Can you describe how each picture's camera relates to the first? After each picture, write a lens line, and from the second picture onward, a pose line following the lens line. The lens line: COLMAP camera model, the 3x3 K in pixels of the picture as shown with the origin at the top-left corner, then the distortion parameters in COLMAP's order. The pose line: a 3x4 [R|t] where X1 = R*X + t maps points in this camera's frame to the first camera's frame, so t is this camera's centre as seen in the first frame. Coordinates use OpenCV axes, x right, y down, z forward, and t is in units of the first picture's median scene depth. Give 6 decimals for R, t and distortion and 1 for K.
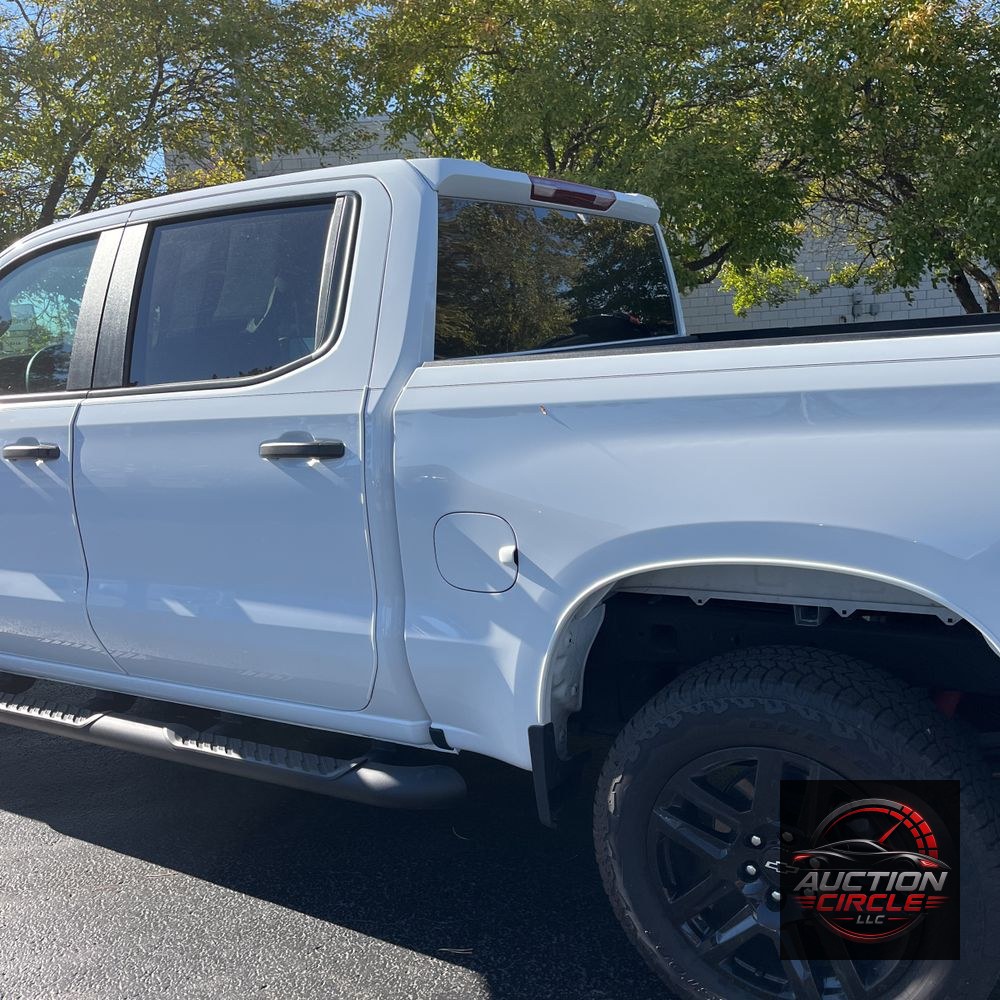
lens RADIAL K [[988.2, 0, 500.0], [0, 988.2, 500.0], [0, 0, 1]] dist [0.064063, -0.084990]
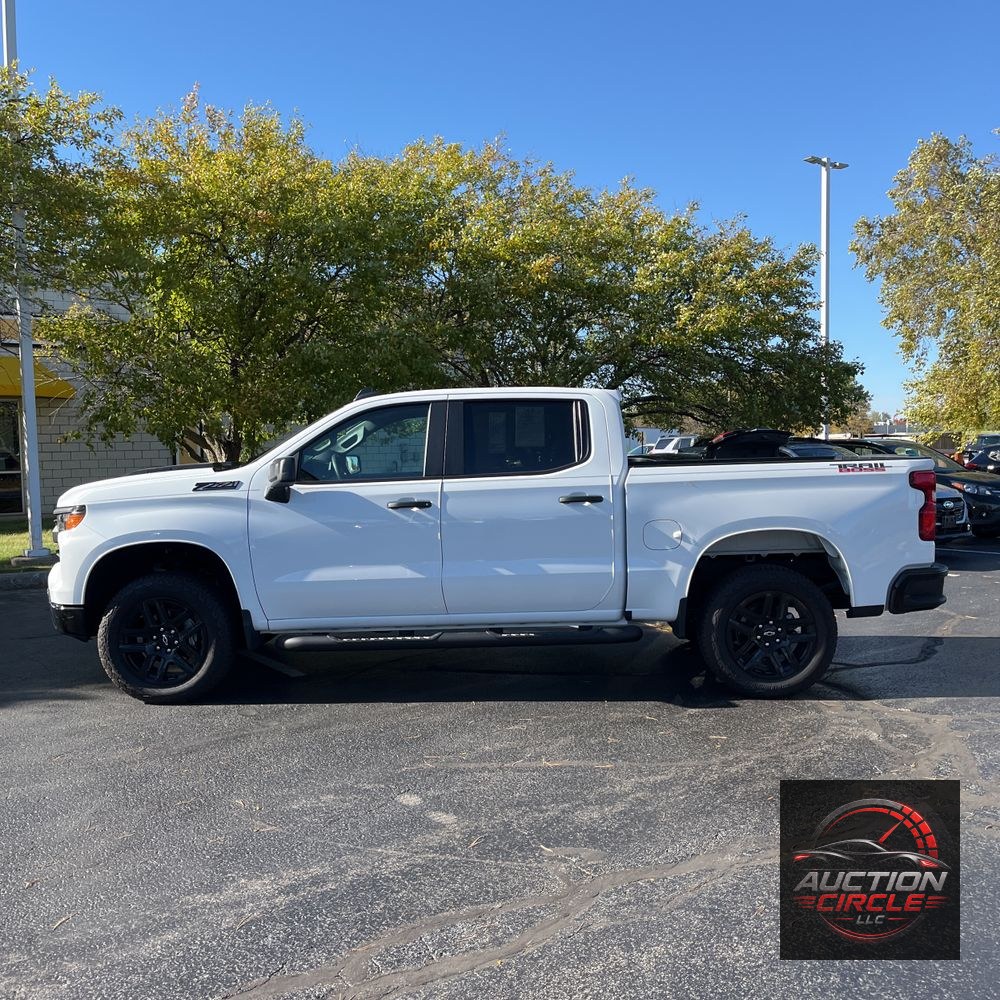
lens RADIAL K [[988.2, 0, 500.0], [0, 988.2, 500.0], [0, 0, 1]] dist [0.064063, -0.084990]
pose [[0.867262, 0.026259, 0.497159, -1.613098], [0.048709, 0.989342, -0.137225, 0.282726], [-0.495464, 0.143227, 0.856739, -1.032729]]
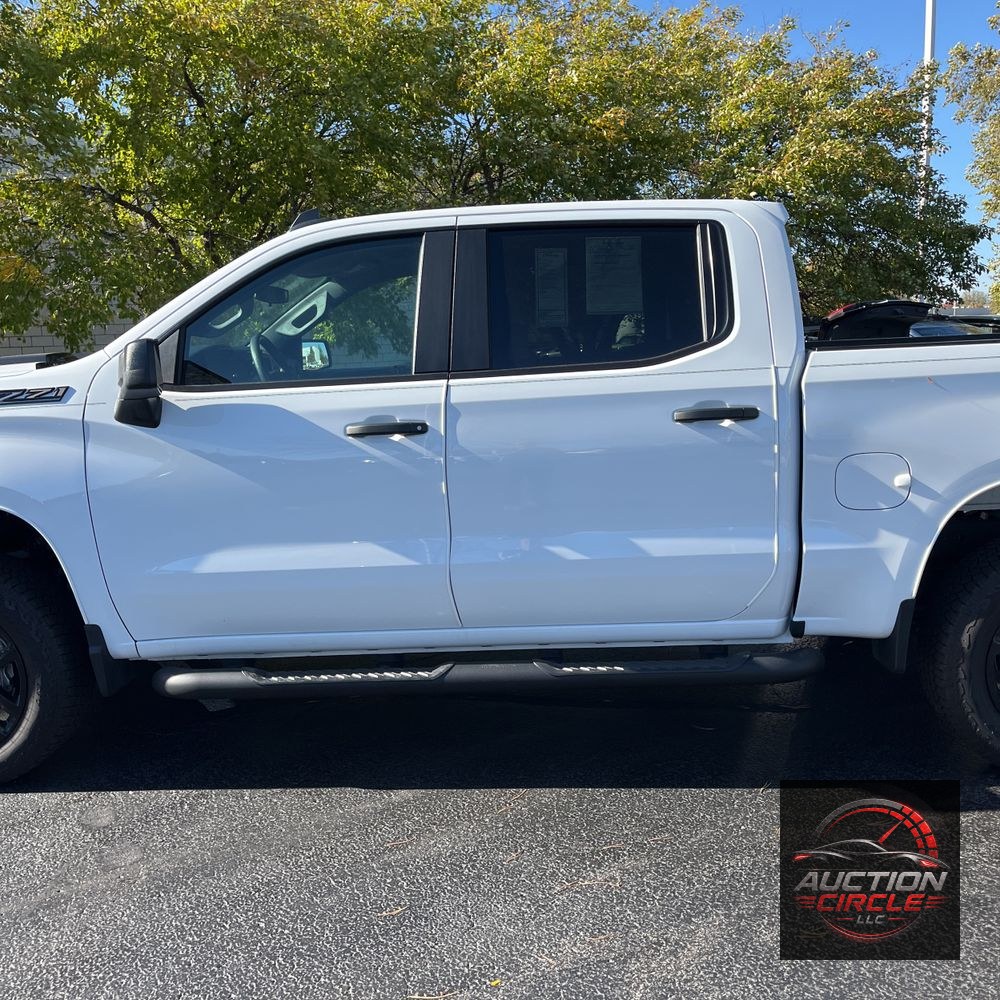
lens RADIAL K [[951.8, 0, 500.0], [0, 951.8, 500.0], [0, 0, 1]] dist [0.022619, 0.015876]
pose [[0.883230, -0.037554, 0.467435, -1.031993], [0.056389, 0.998061, -0.026364, 0.077472], [-0.465538, 0.049644, 0.883634, 0.036867]]
